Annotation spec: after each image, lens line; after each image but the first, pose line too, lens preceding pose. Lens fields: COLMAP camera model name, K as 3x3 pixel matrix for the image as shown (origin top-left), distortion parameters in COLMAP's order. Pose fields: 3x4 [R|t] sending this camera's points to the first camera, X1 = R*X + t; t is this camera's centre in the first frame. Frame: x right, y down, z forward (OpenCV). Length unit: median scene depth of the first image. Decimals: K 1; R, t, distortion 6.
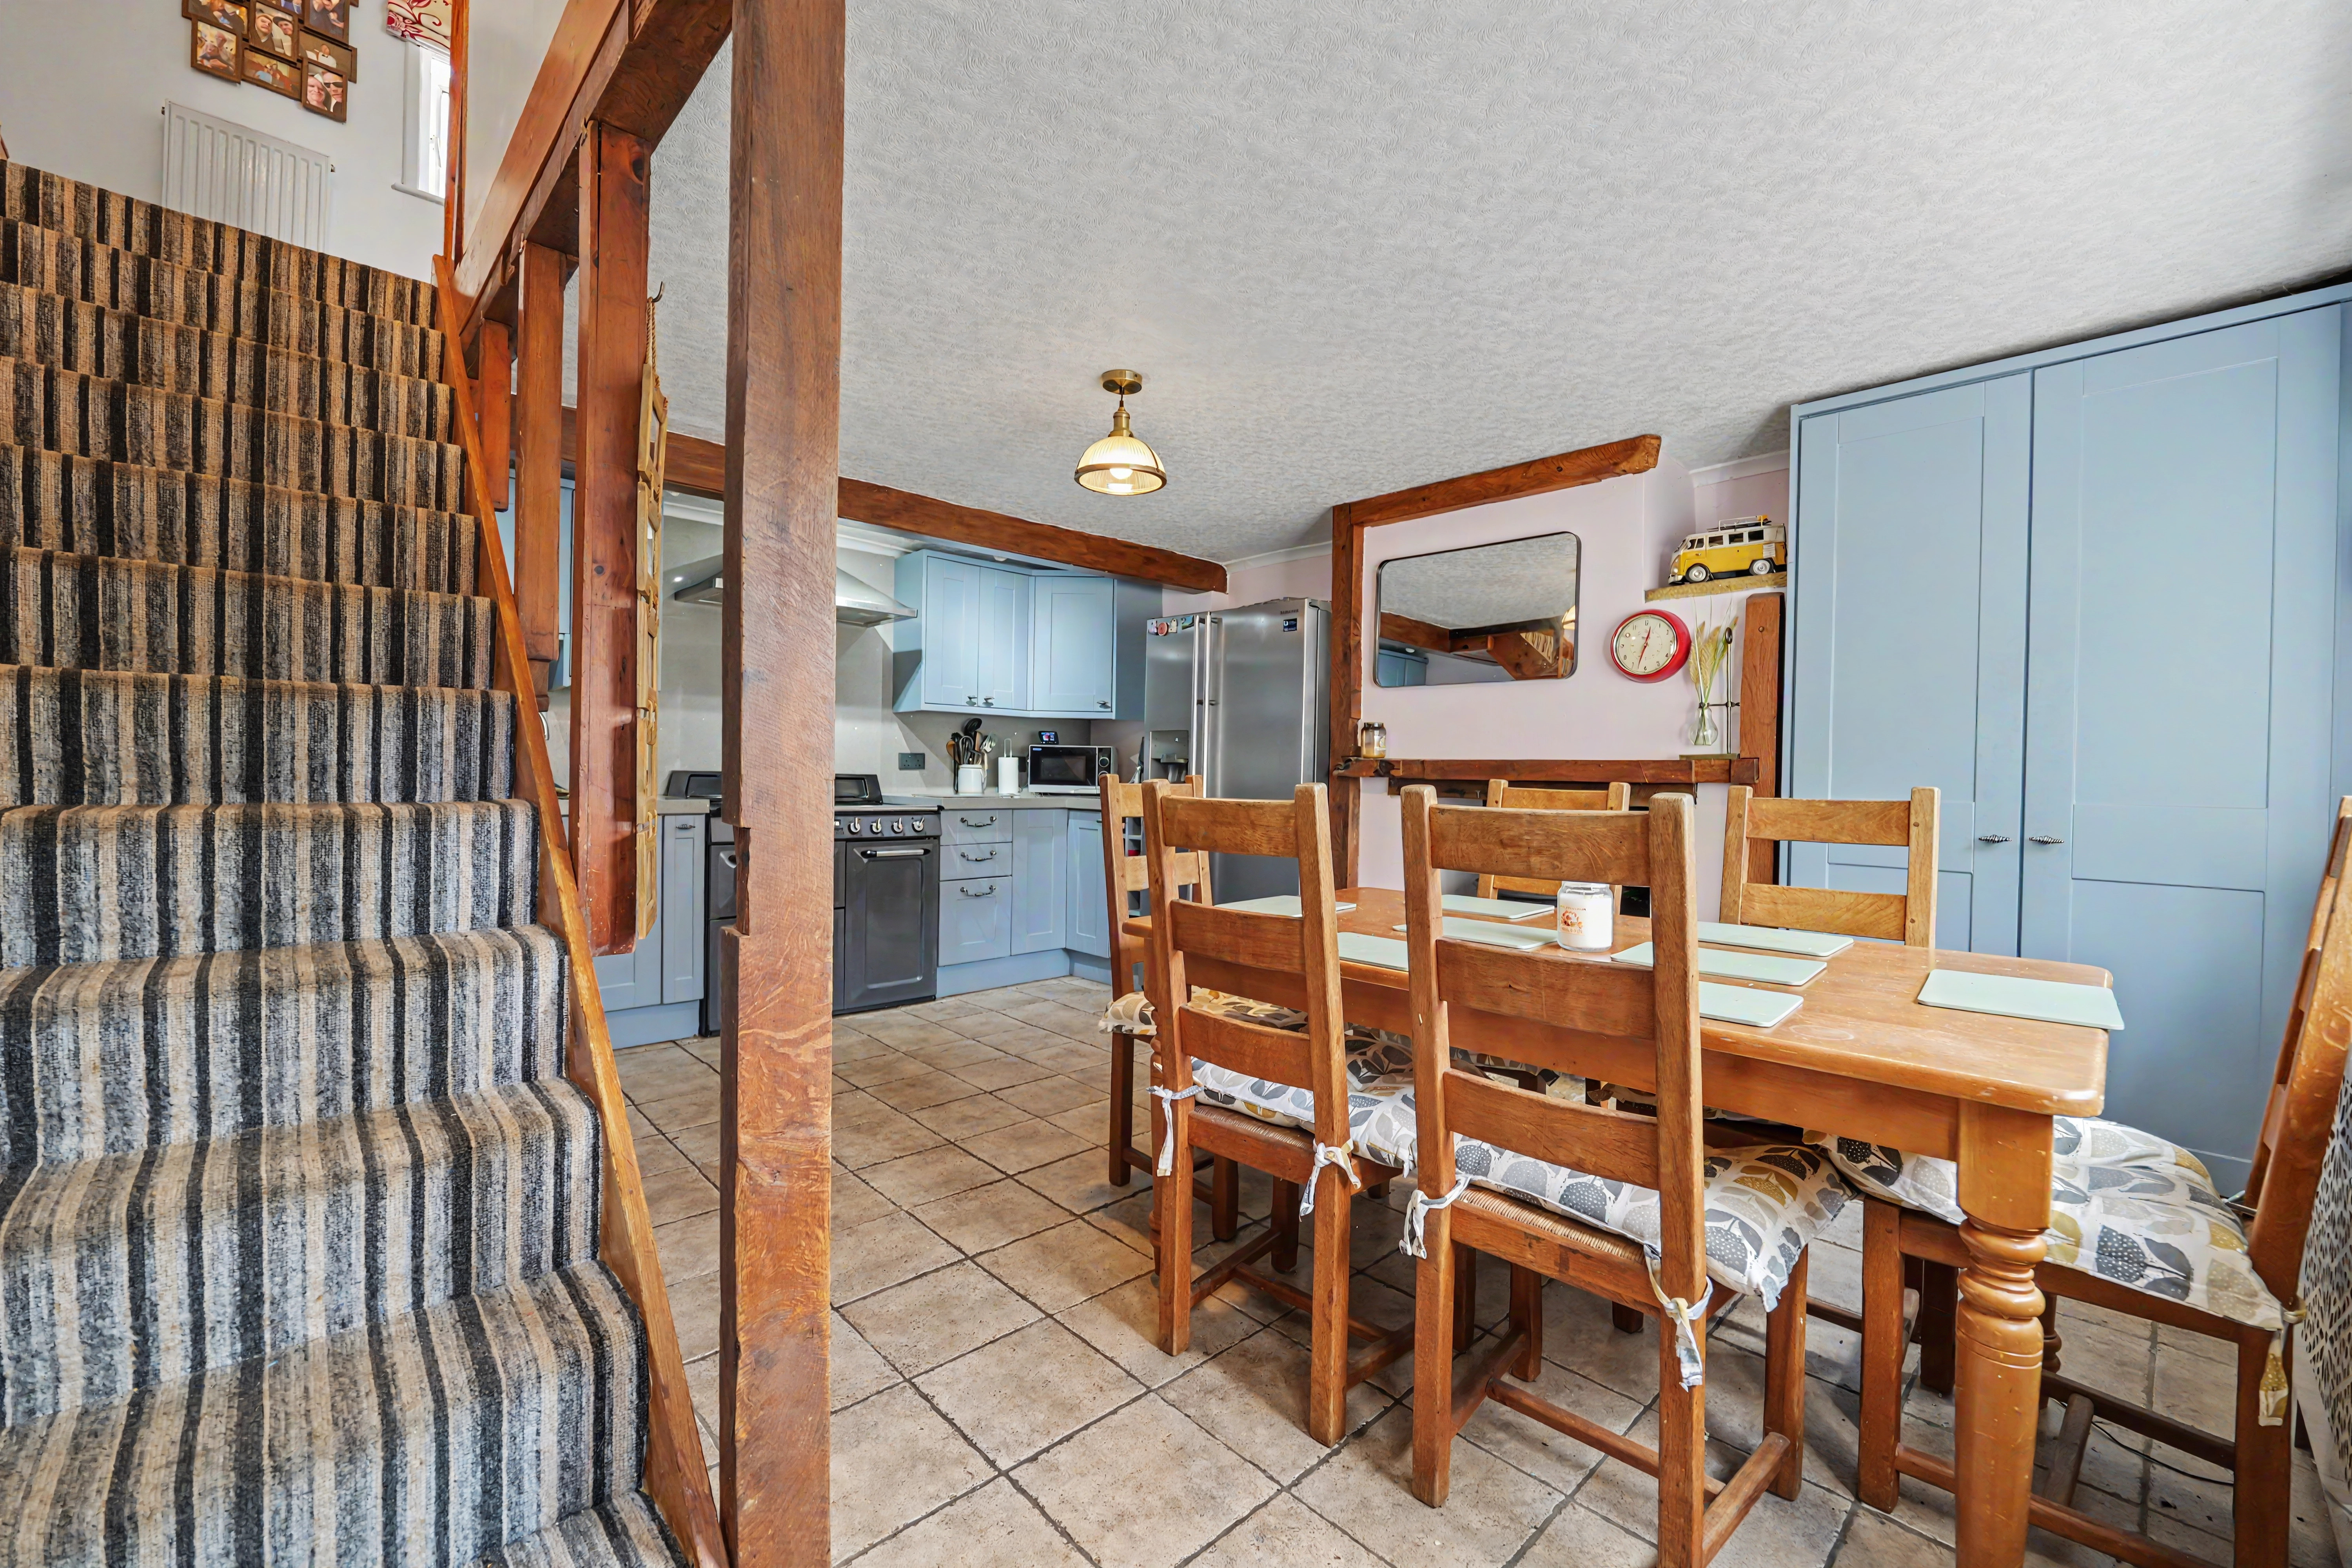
lens RADIAL K [[964.0, 0, 1189.4], [0, 964.0, 779.7], [0, 0, 1]] dist [-0.015012, 0.000344]
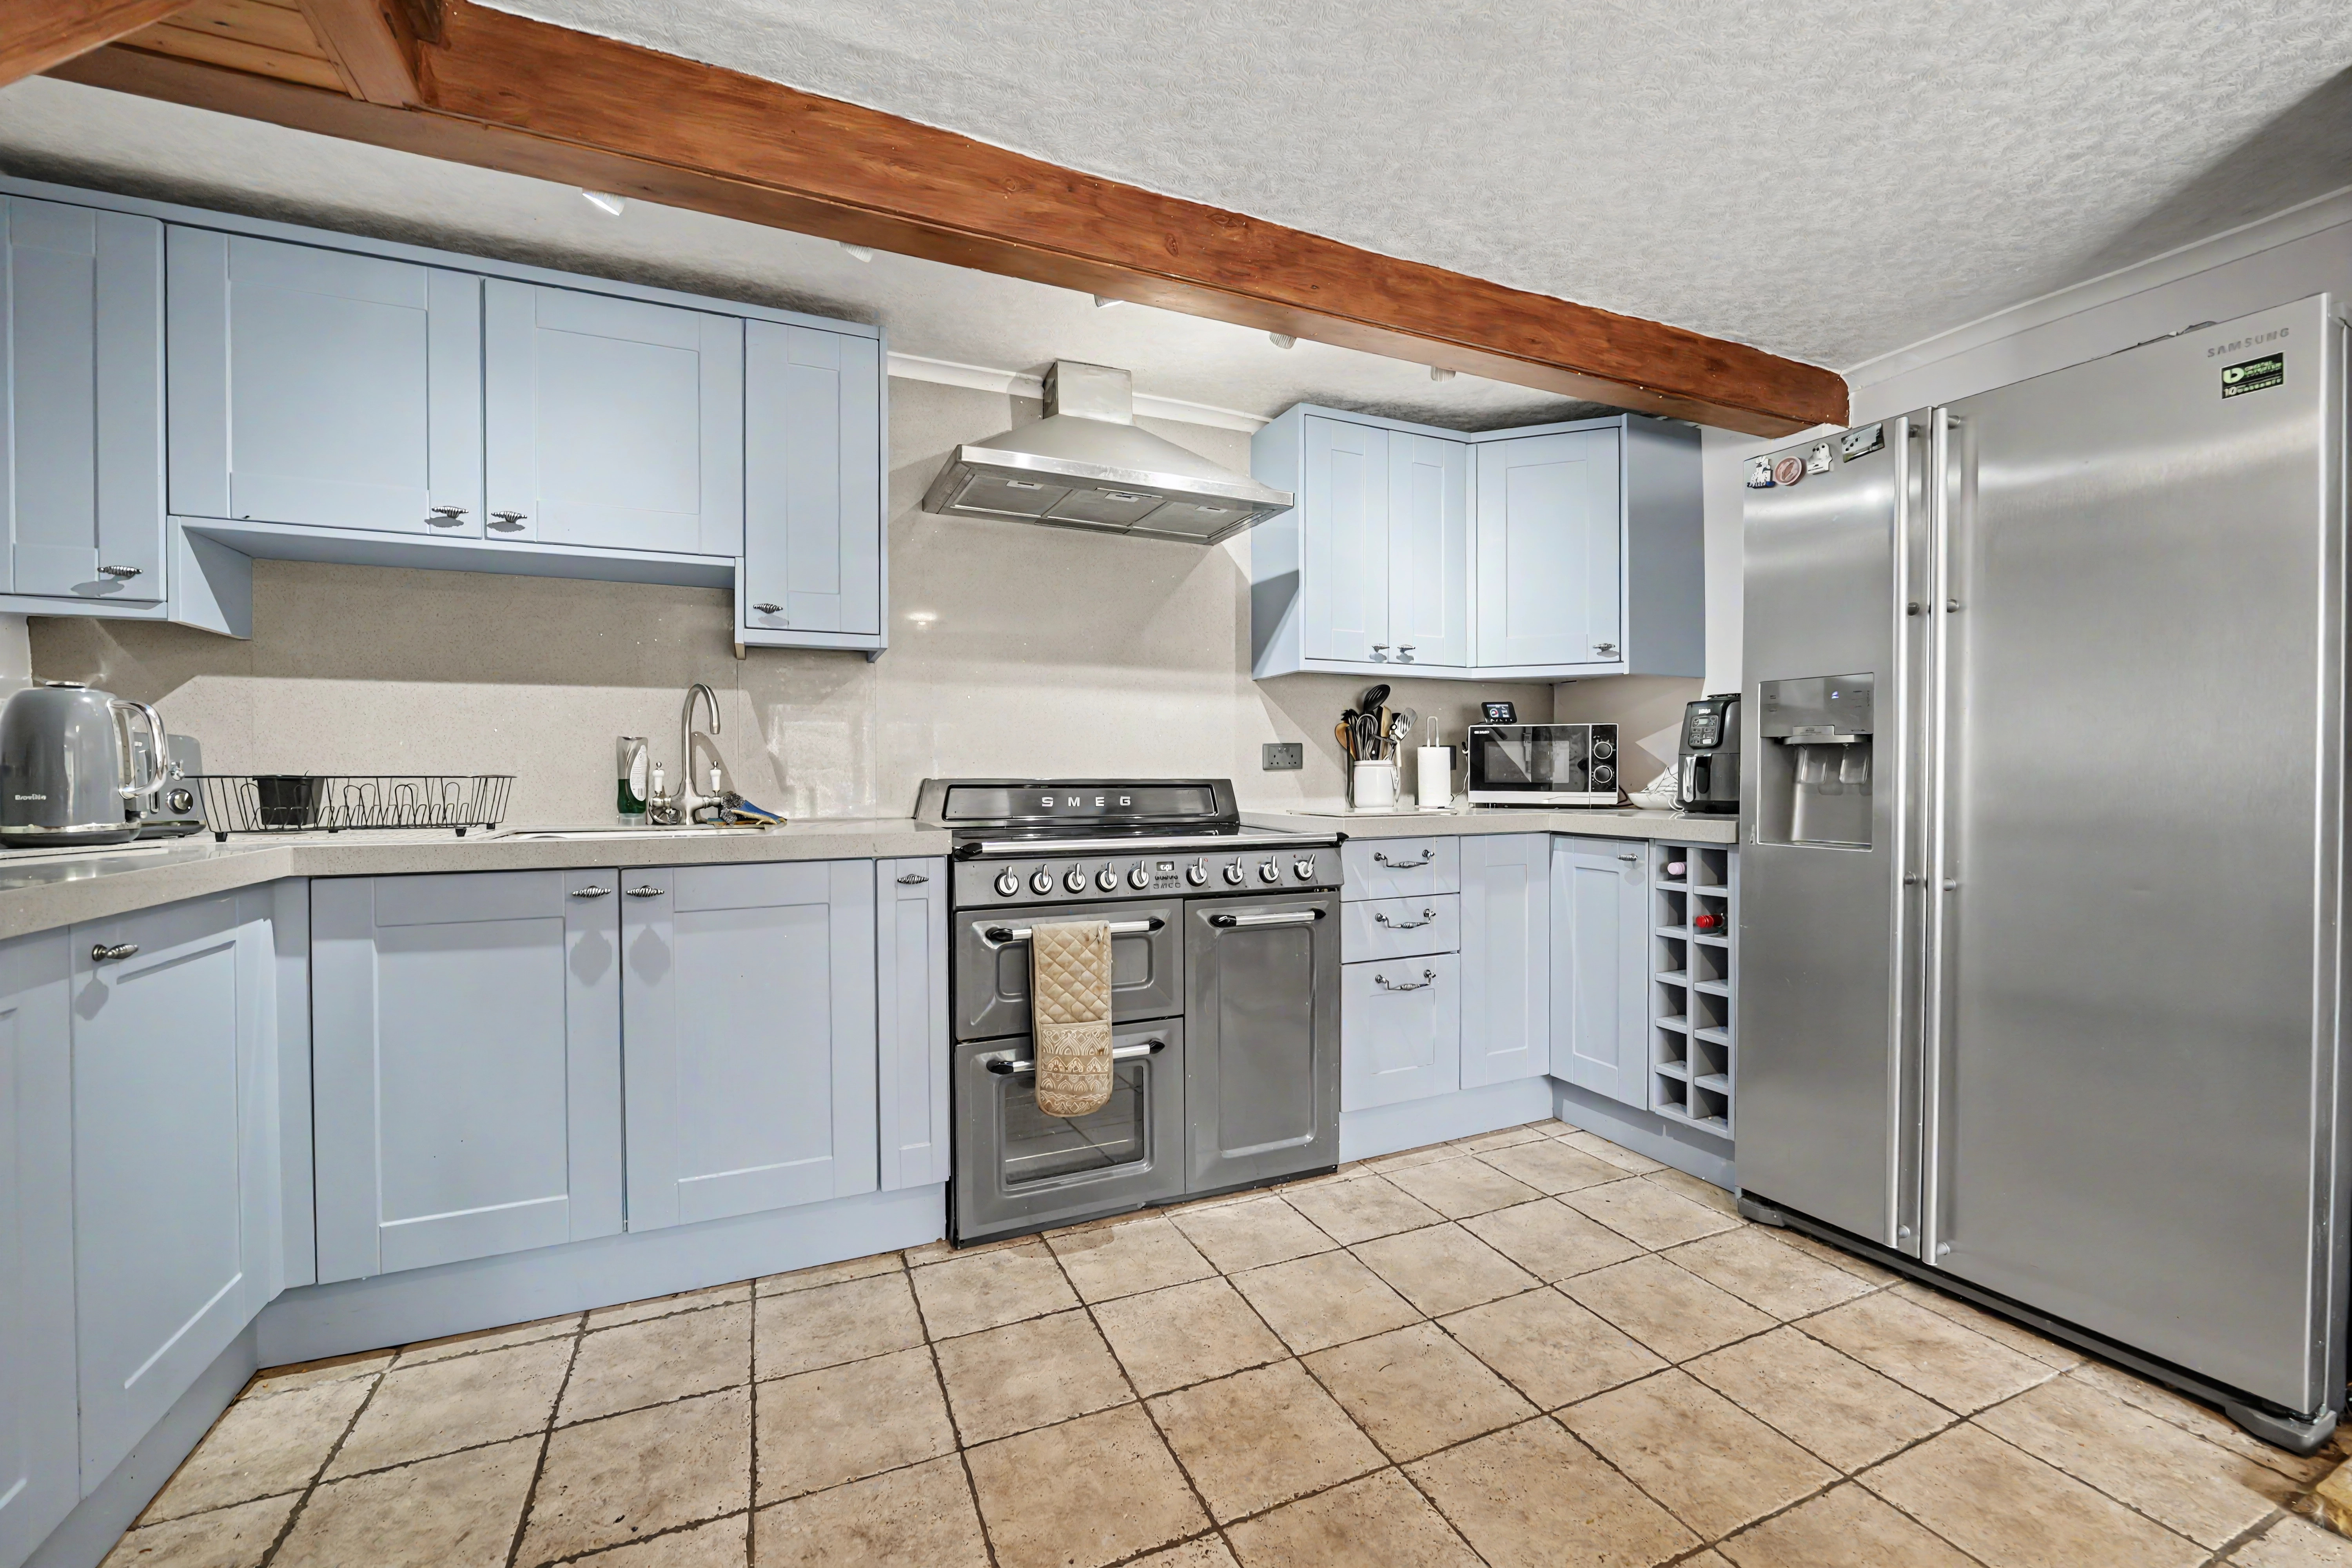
lens RADIAL K [[964.0, 0, 1182.9], [0, 964.0, 781.6], [0, 0, 1]] dist [-0.015012, 0.000344]
pose [[0.938811, -0.016675, -0.344029, -0.137108], [0.017510, 0.999846, -0.000680, -0.003945], [0.343987, -0.005386, 0.938959, 0.398087]]
